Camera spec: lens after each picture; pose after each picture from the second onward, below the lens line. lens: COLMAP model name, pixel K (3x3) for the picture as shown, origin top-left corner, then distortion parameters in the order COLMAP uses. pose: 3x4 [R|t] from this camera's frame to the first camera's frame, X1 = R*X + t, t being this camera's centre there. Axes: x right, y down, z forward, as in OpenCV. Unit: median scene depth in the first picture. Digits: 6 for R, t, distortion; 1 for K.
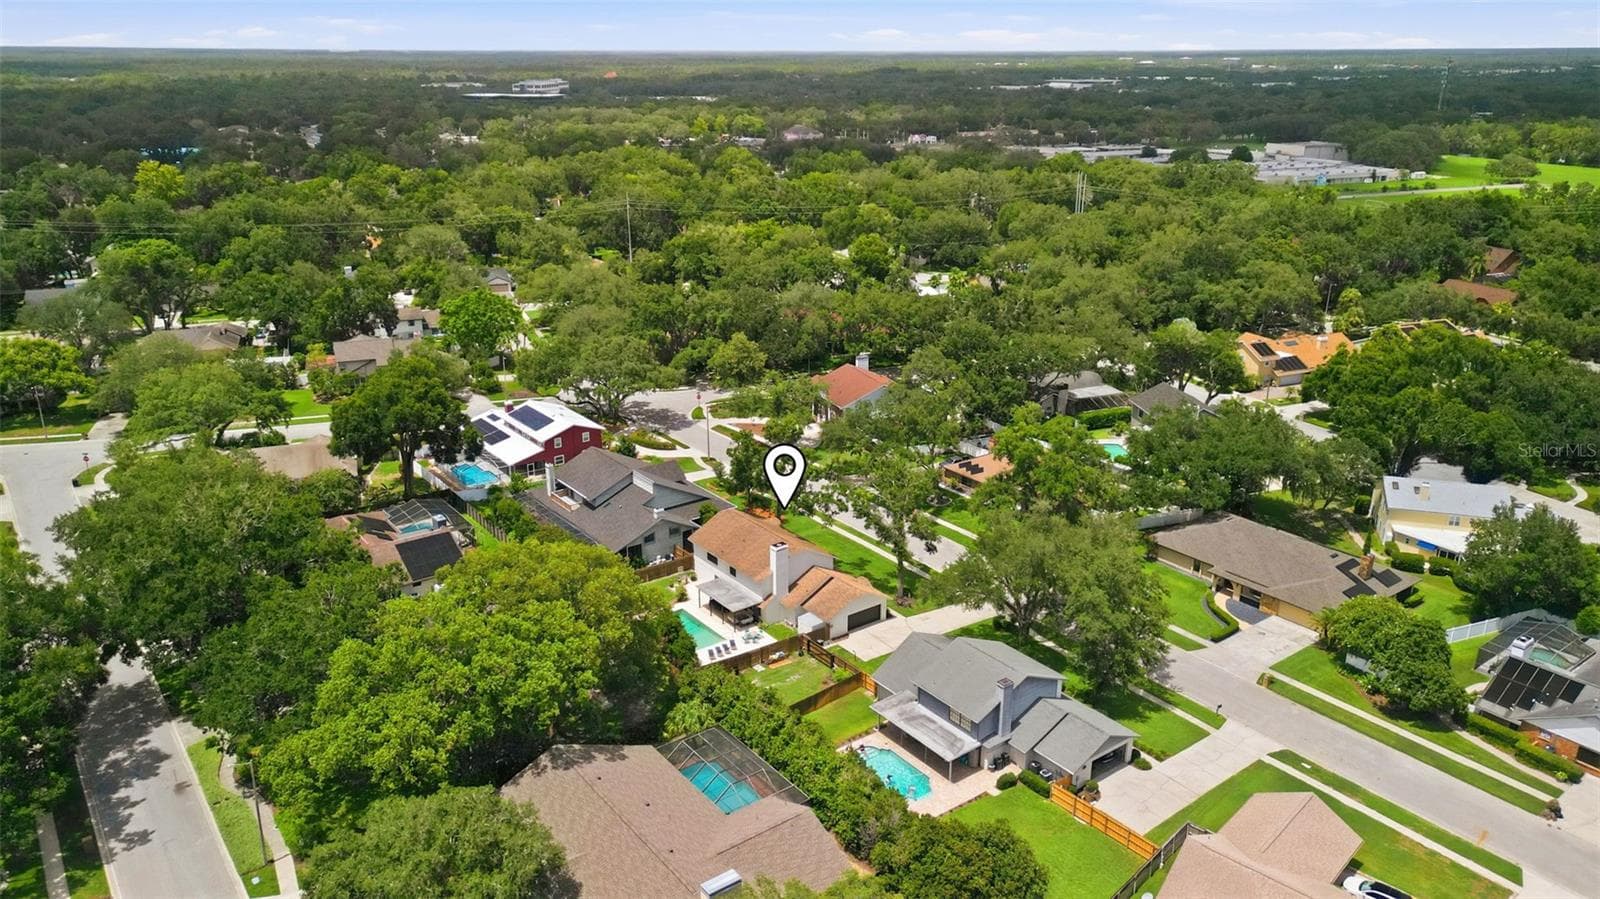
lens RADIAL K [[1129.8, 0, 800.0], [0, 1129.8, 449.5], [0, 0, 1]] dist [0.026875, -0.003206]
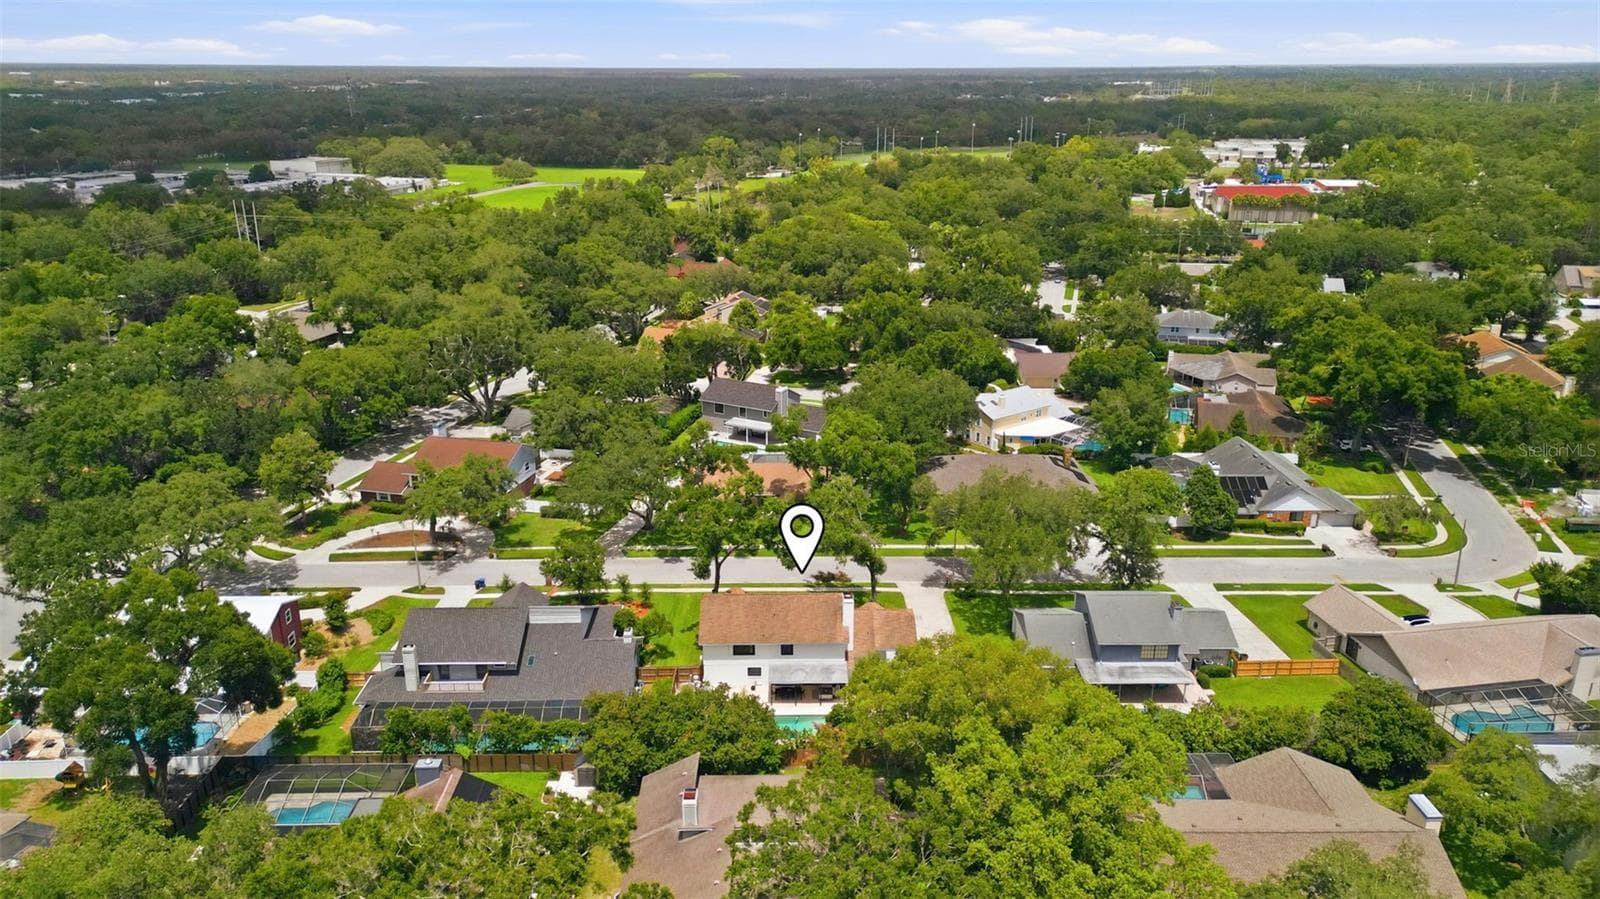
lens RADIAL K [[1129.8, 0, 800.0], [0, 1129.8, 449.5], [0, 0, 1]] dist [0.026875, -0.003206]
pose [[0.593336, -0.259603, 0.761944, -0.672146], [0.269325, 0.956037, 0.116006, -0.139571], [-0.758562, 0.136380, 0.637169, 0.393684]]
